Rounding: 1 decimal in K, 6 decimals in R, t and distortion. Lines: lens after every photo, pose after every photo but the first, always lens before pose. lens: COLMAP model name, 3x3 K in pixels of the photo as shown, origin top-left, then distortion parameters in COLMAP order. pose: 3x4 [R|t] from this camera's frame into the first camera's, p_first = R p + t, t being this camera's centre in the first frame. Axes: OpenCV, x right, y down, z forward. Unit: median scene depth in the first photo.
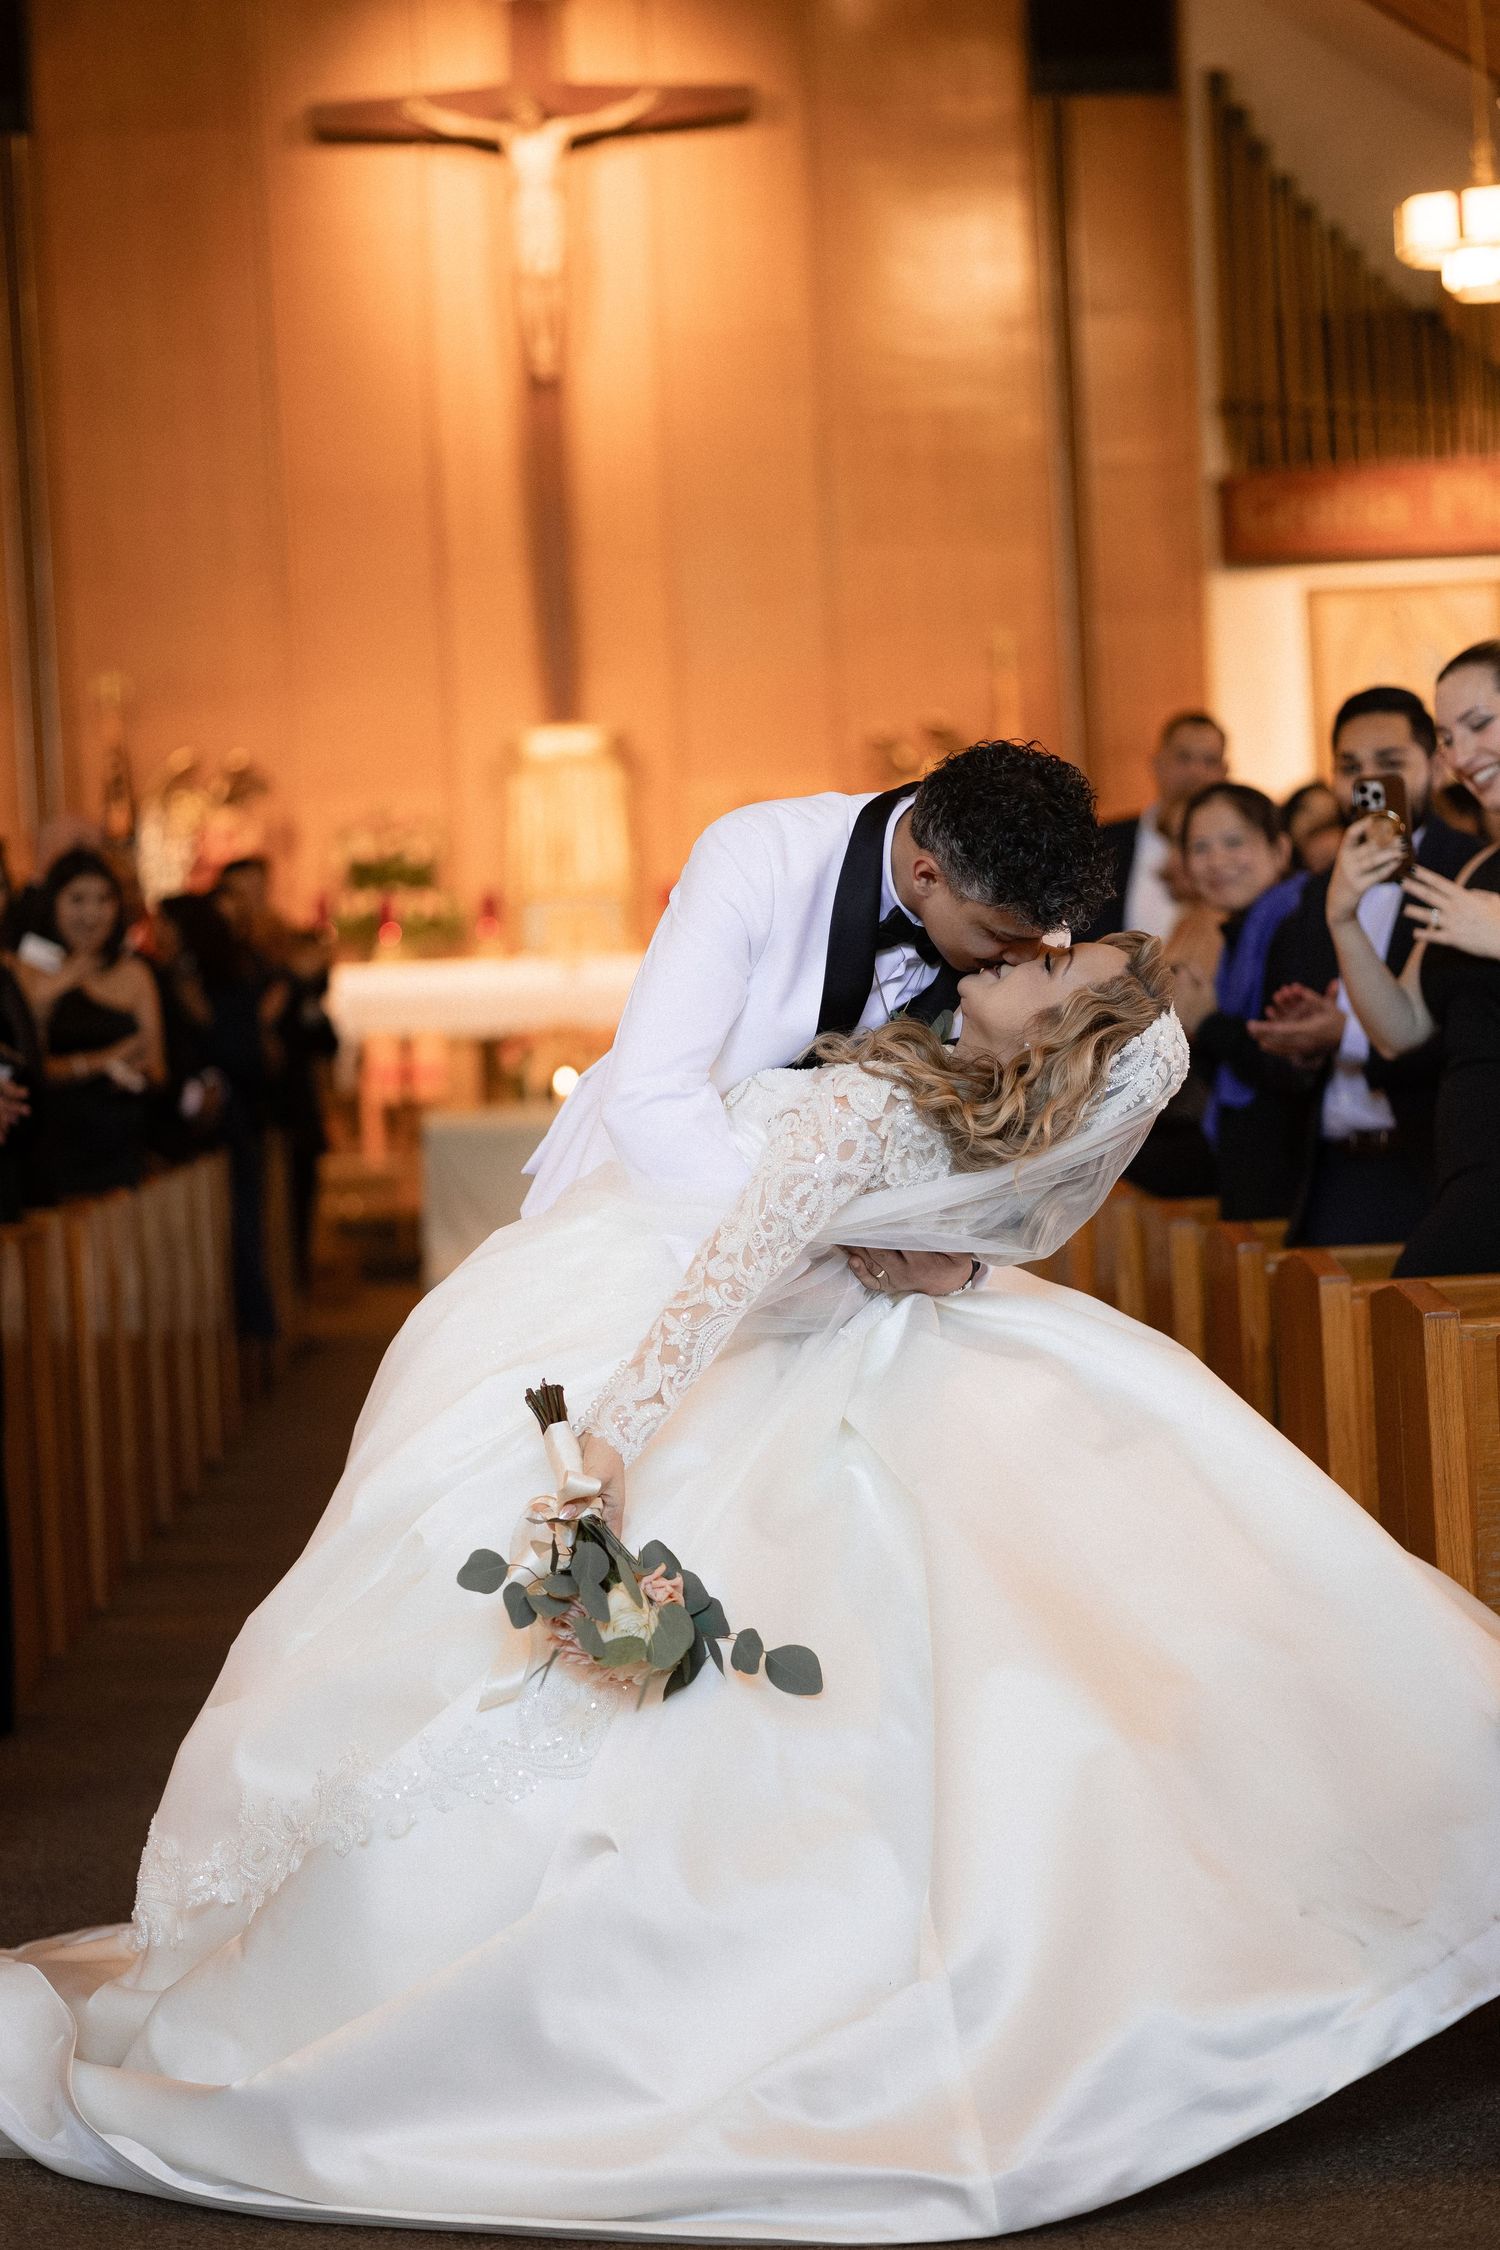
lens RADIAL K [[6995.4, 0, 784.0], [0, 6995.4, 1133.4], [0, 0, 1]] dist [0.208344, 0.000000]
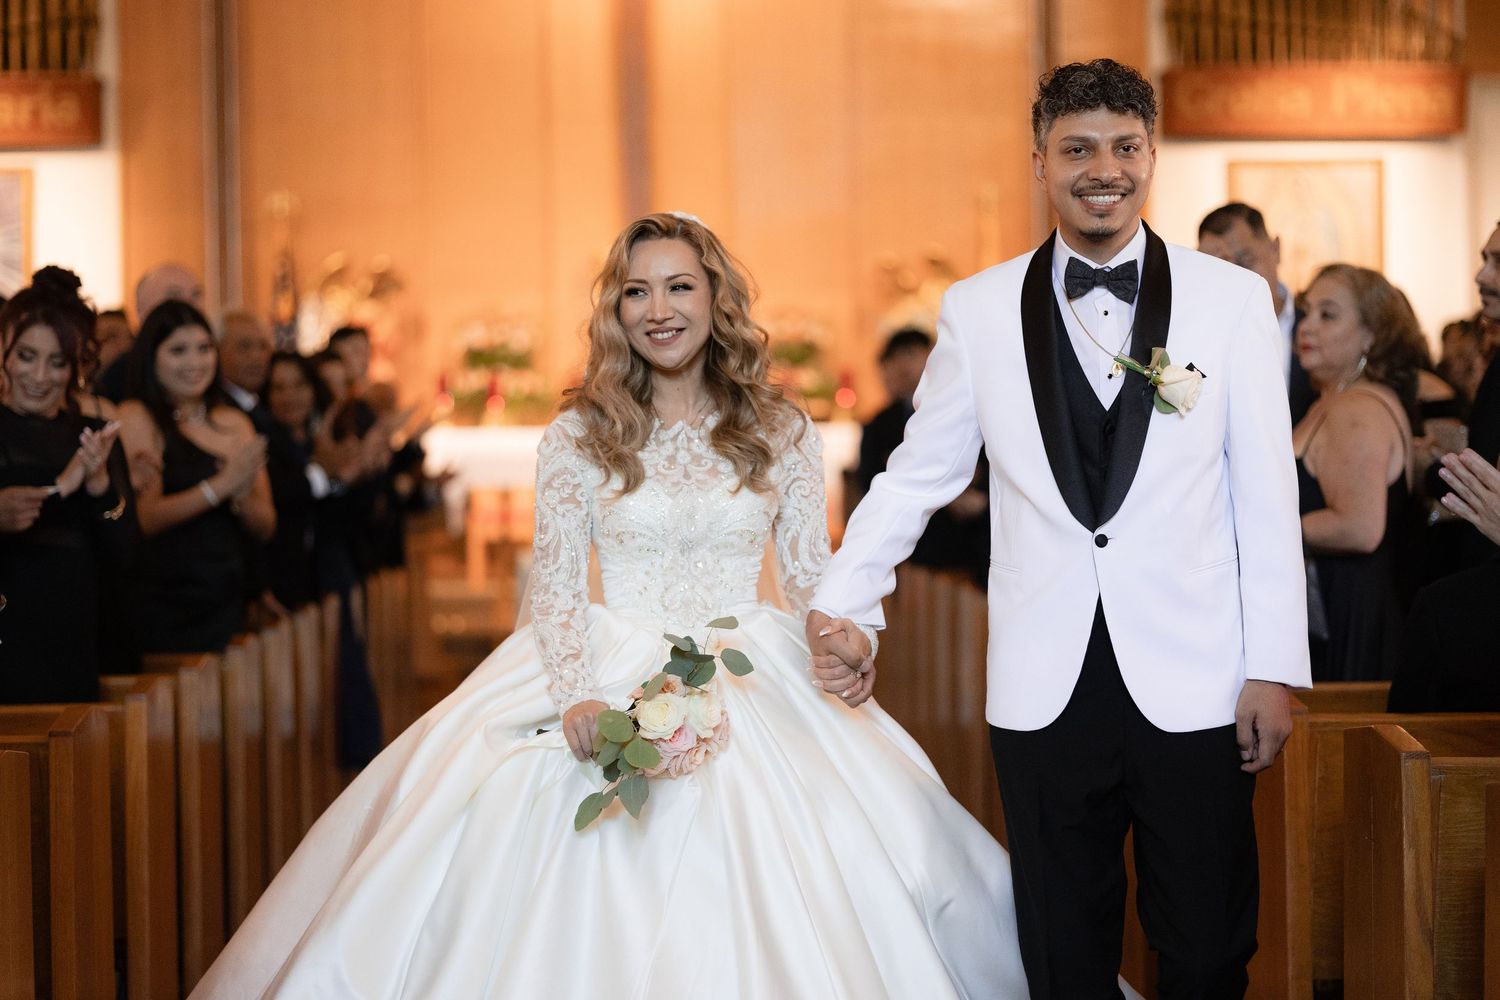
lens RADIAL K [[4663.6, 0, 754.3], [0, 4663.6, 492.9], [0, 0, 1]] dist [0.208344, 0.000000]
pose [[0.999322, 0.036631, -0.003722, -0.005970], [-0.036678, 0.999235, -0.013582, -0.003073], [0.003221, 0.013709, 0.999901, 0.159626]]
